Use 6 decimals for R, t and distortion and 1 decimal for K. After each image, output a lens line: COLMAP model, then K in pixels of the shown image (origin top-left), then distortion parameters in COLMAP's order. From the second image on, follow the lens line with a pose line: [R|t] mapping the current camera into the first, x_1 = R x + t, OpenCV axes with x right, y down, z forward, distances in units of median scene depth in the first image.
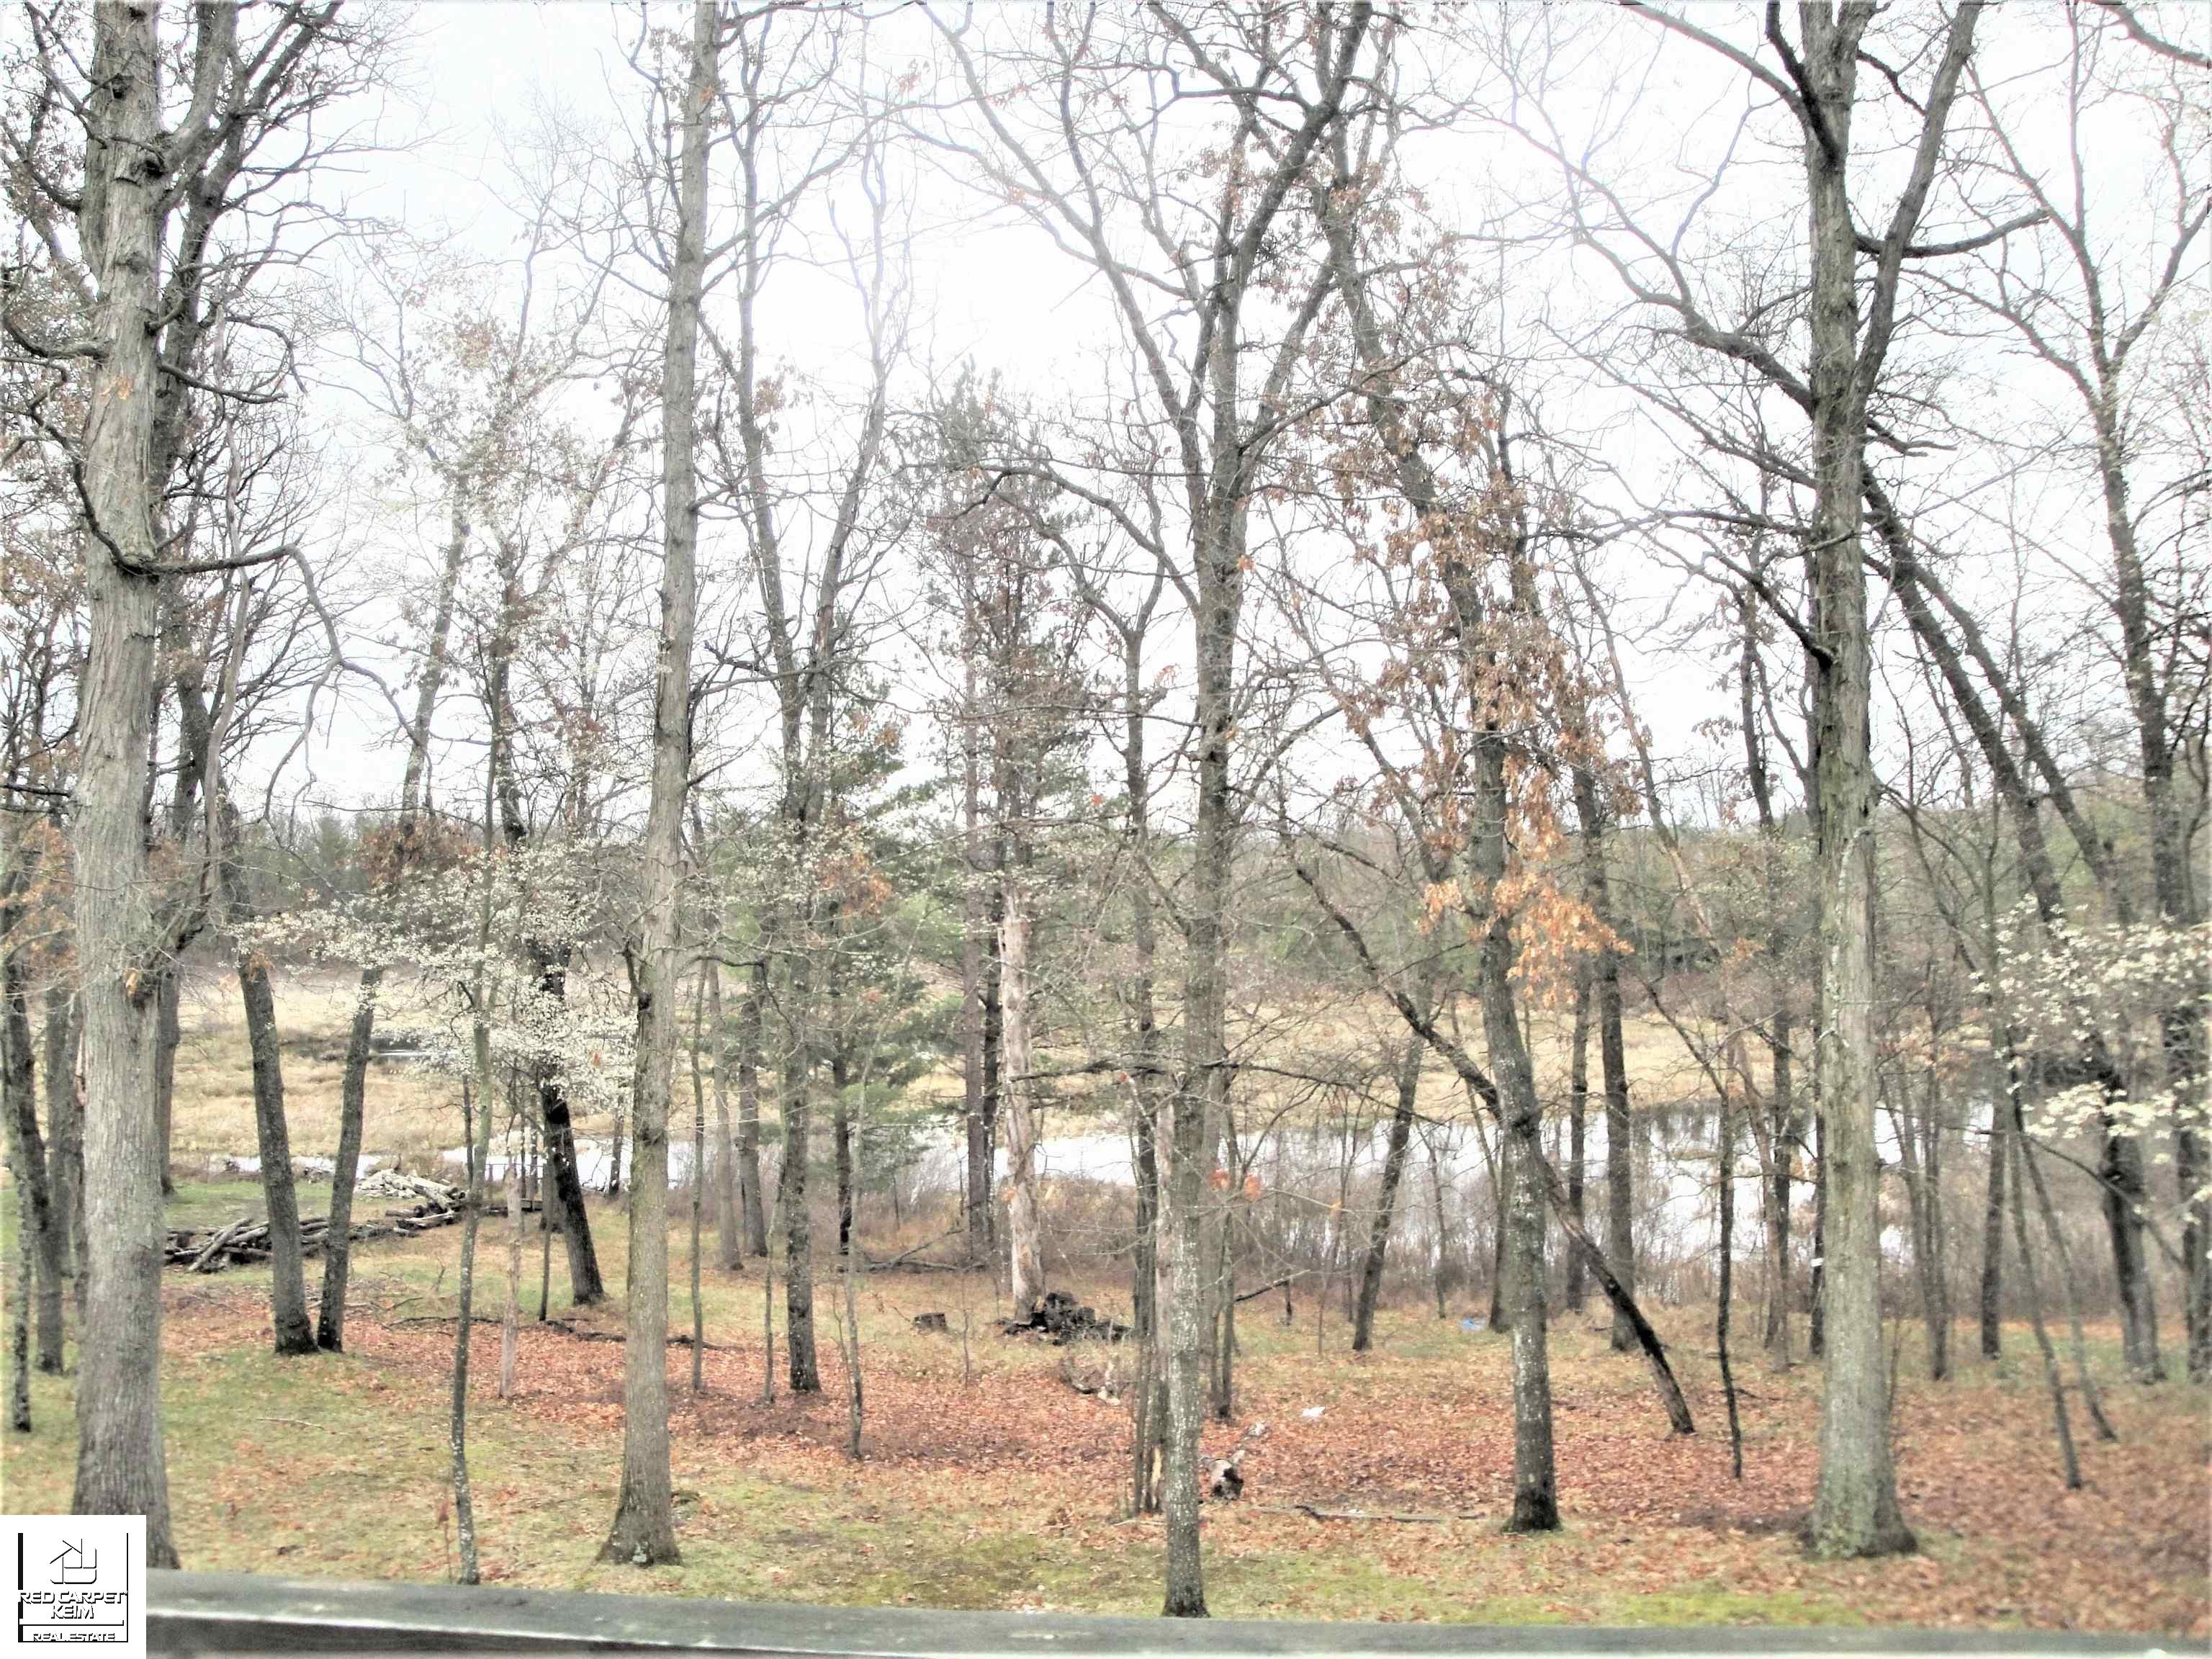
lens RADIAL K [[1835.4, 0, 1097.1], [0, 1835.4, 833.7], [0, 0, 1]] dist [-0.134054, 0.064028]
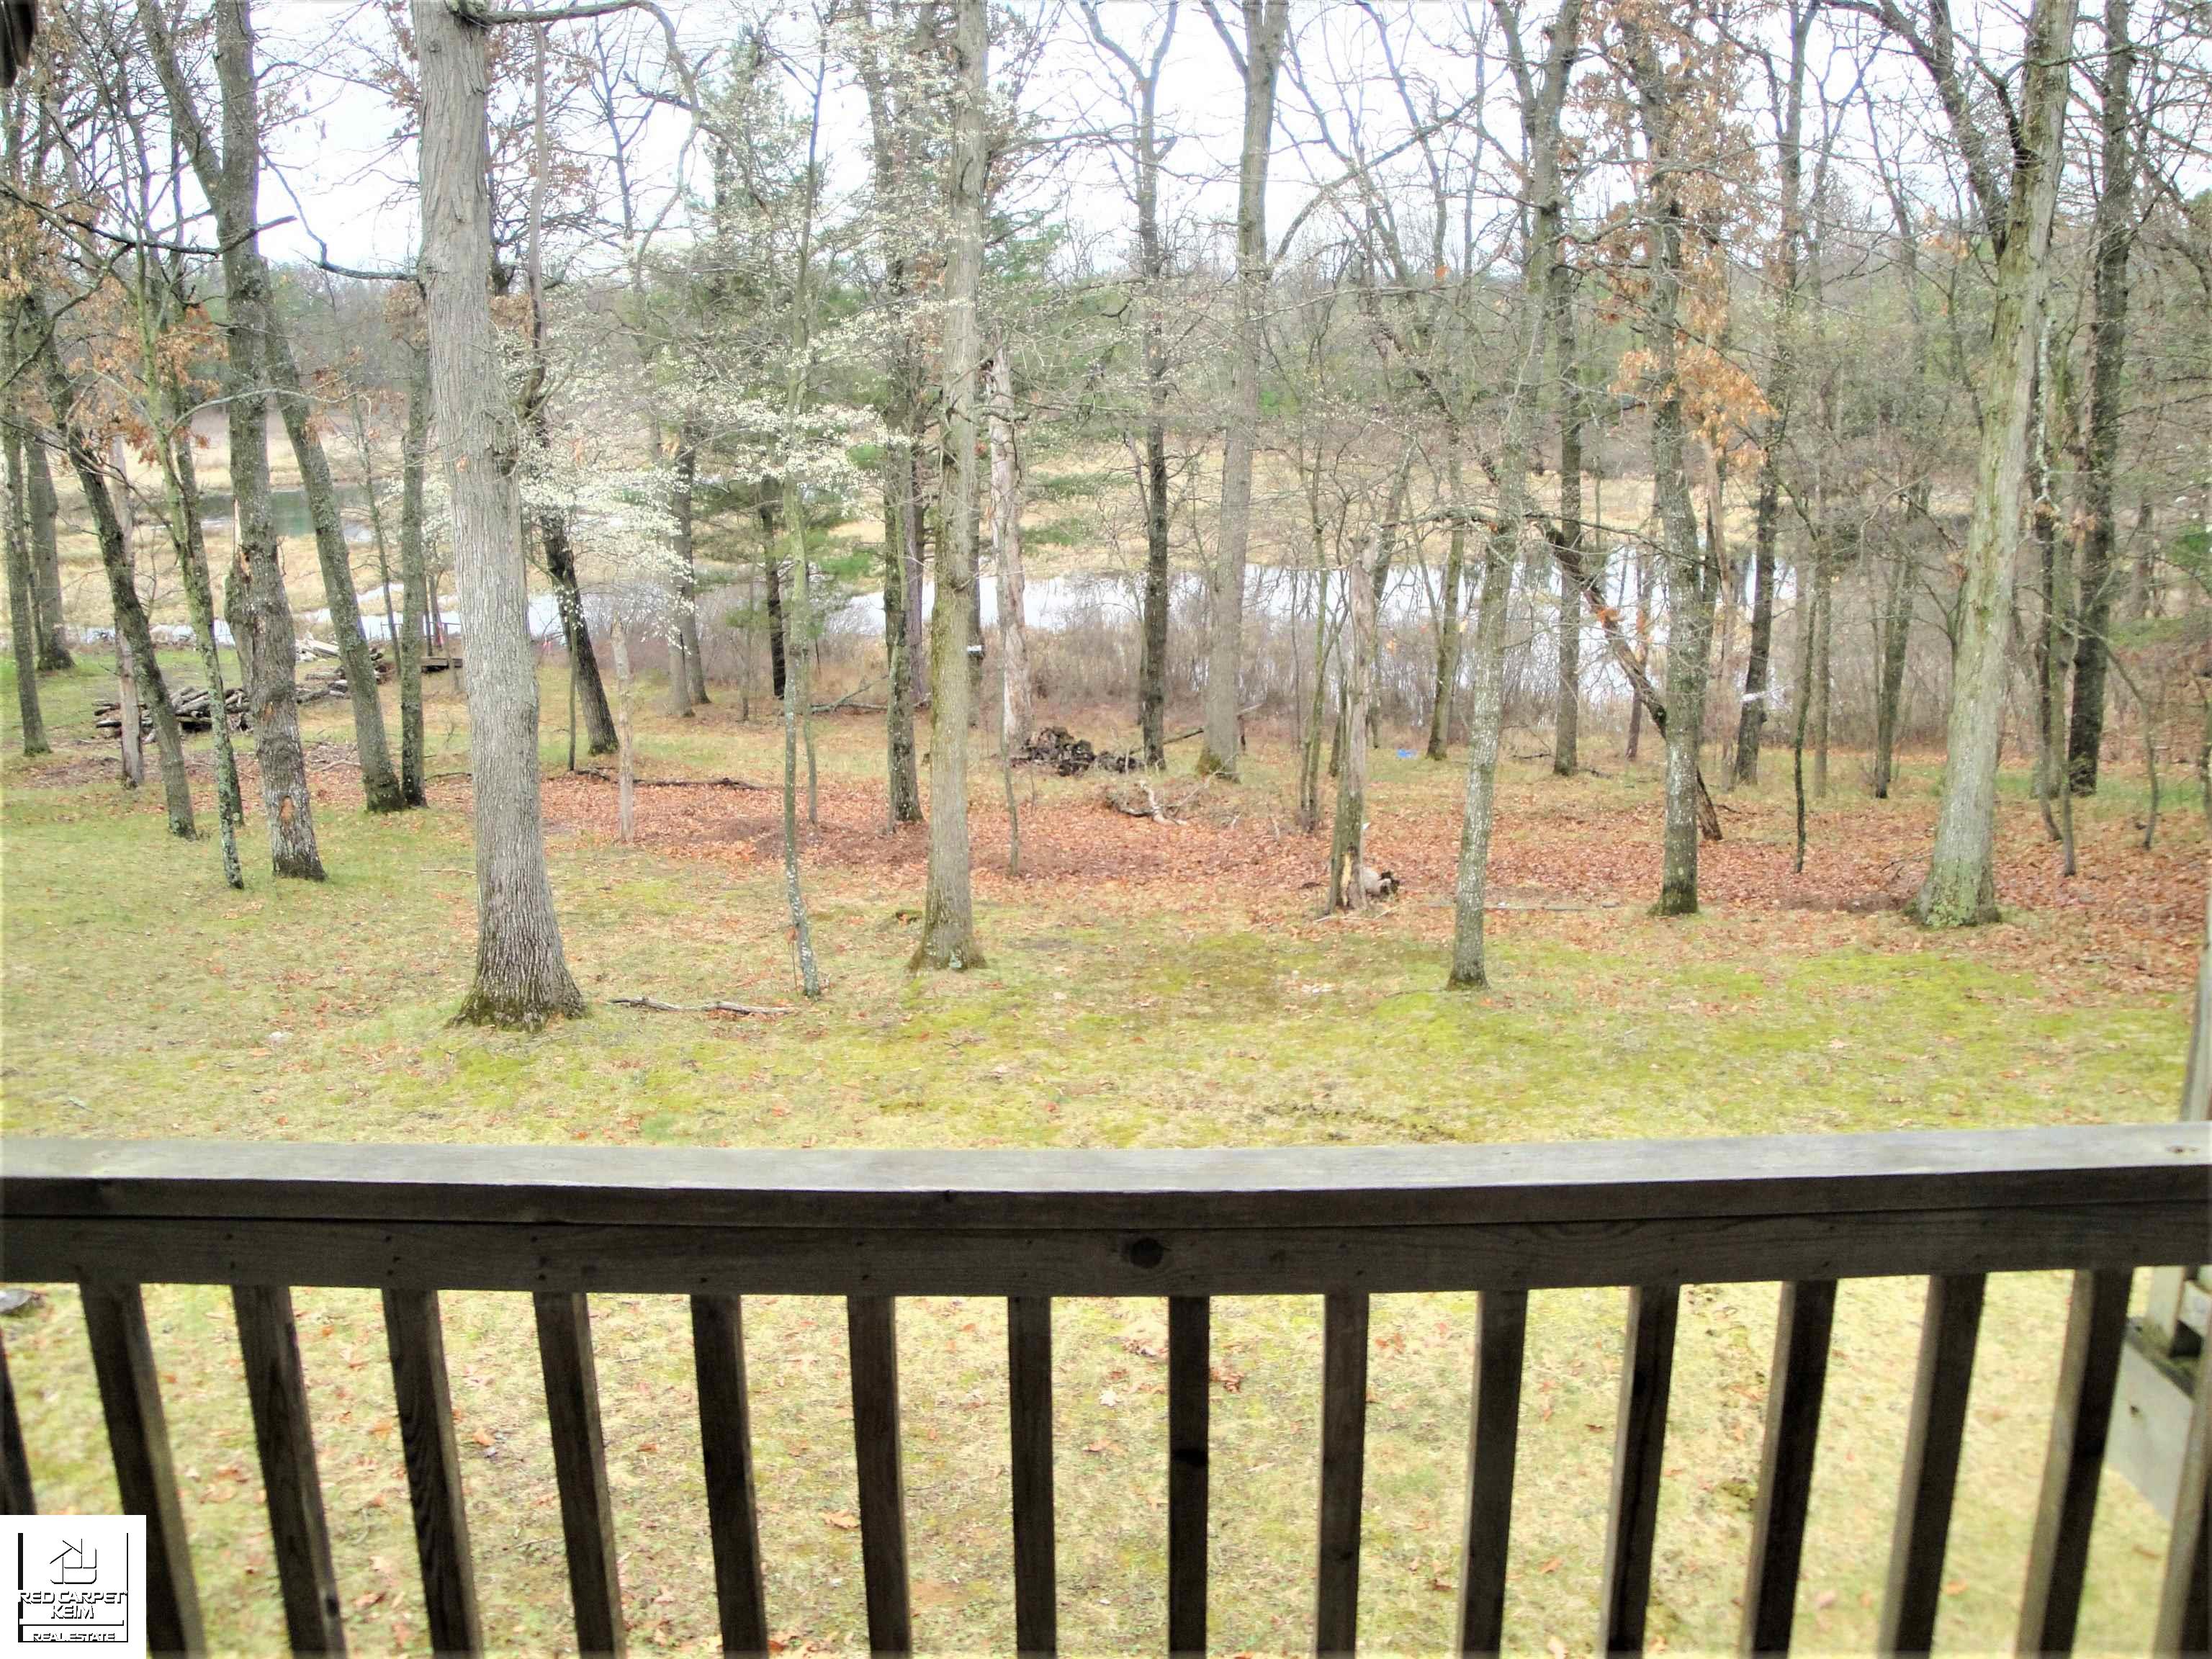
lens RADIAL K [[1835.4, 0, 1115.7], [0, 1835.4, 832.7], [0, 0, 1]] dist [-0.134054, 0.064028]
pose [[0.989177, -0.028404, 0.143951, -0.150296], [-0.015582, 0.955198, 0.295556, -0.006903], [-0.145897, -0.294600, 0.944418, -0.036069]]
